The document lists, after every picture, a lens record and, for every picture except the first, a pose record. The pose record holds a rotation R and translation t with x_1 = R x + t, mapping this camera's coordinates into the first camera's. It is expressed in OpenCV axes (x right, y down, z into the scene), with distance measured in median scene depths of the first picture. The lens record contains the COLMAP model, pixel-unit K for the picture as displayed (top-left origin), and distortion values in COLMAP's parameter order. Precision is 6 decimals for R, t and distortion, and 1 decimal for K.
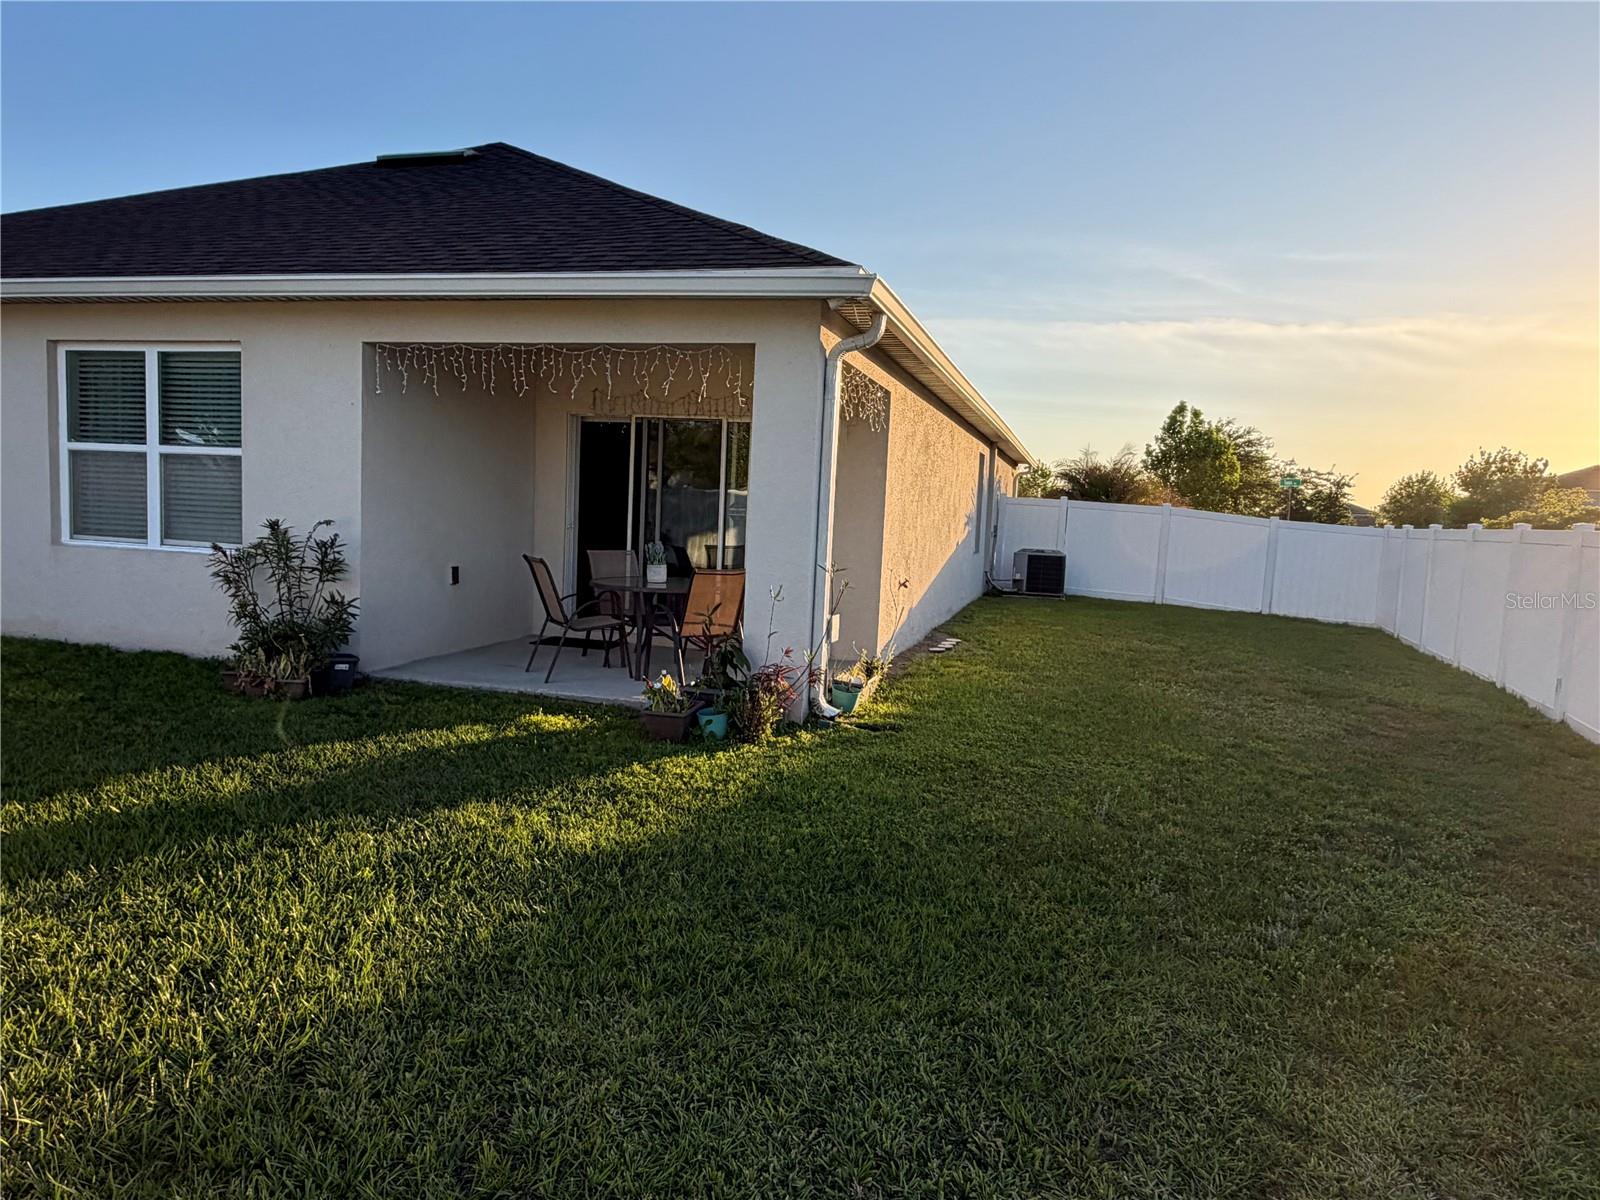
lens RADIAL K [[1046.3, 0, 829.4], [0, 1046.3, 602.2], [0, 0, 1]] dist [-0.018282, 0.001388]
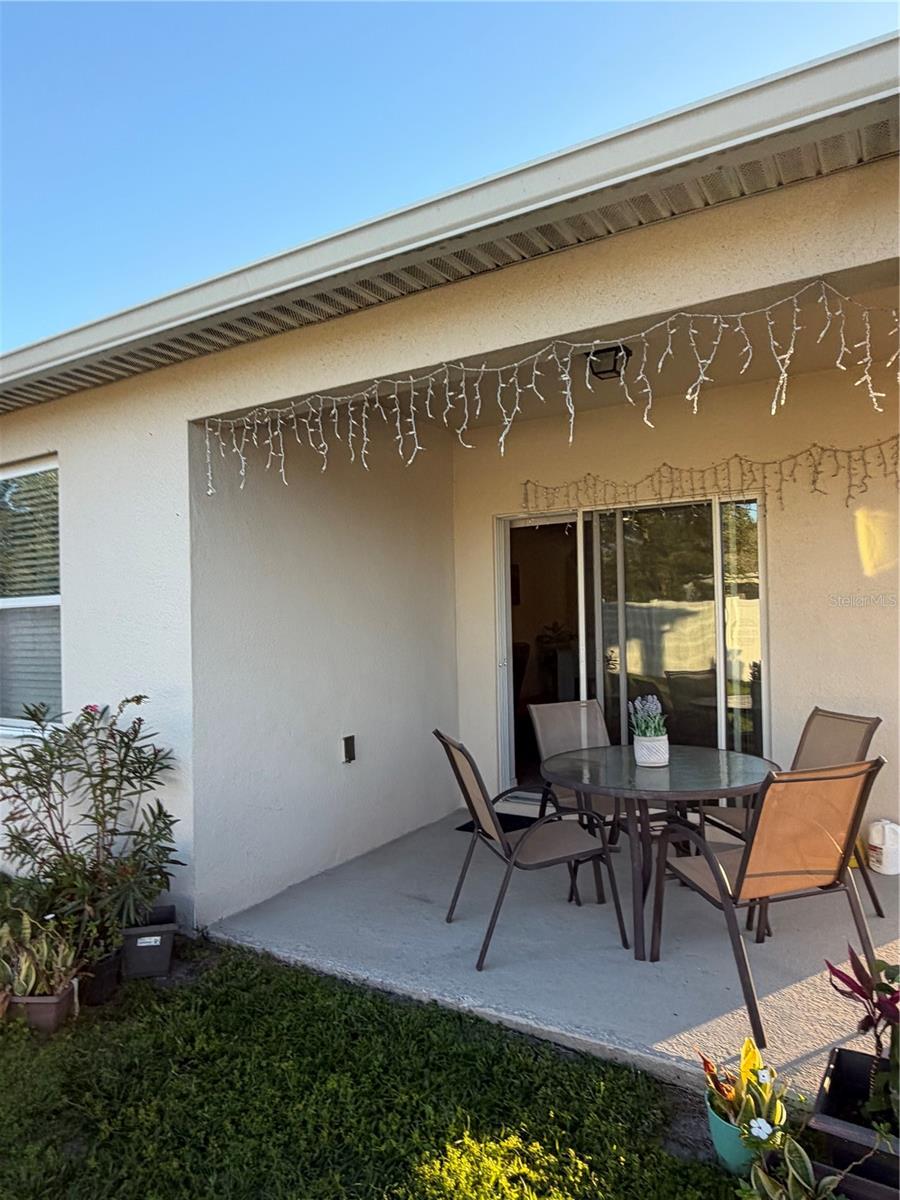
lens RADIAL K [[784.7, 0, 435.2], [0, 784.7, 599.2], [0, 0, 1]] dist [-0.018282, 0.001388]
pose [[0.947912, -0.075239, -0.309518, -0.148323], [0.039349, 0.991919, -0.120614, -0.068723], [0.316092, 0.102152, 0.943213, 0.574774]]
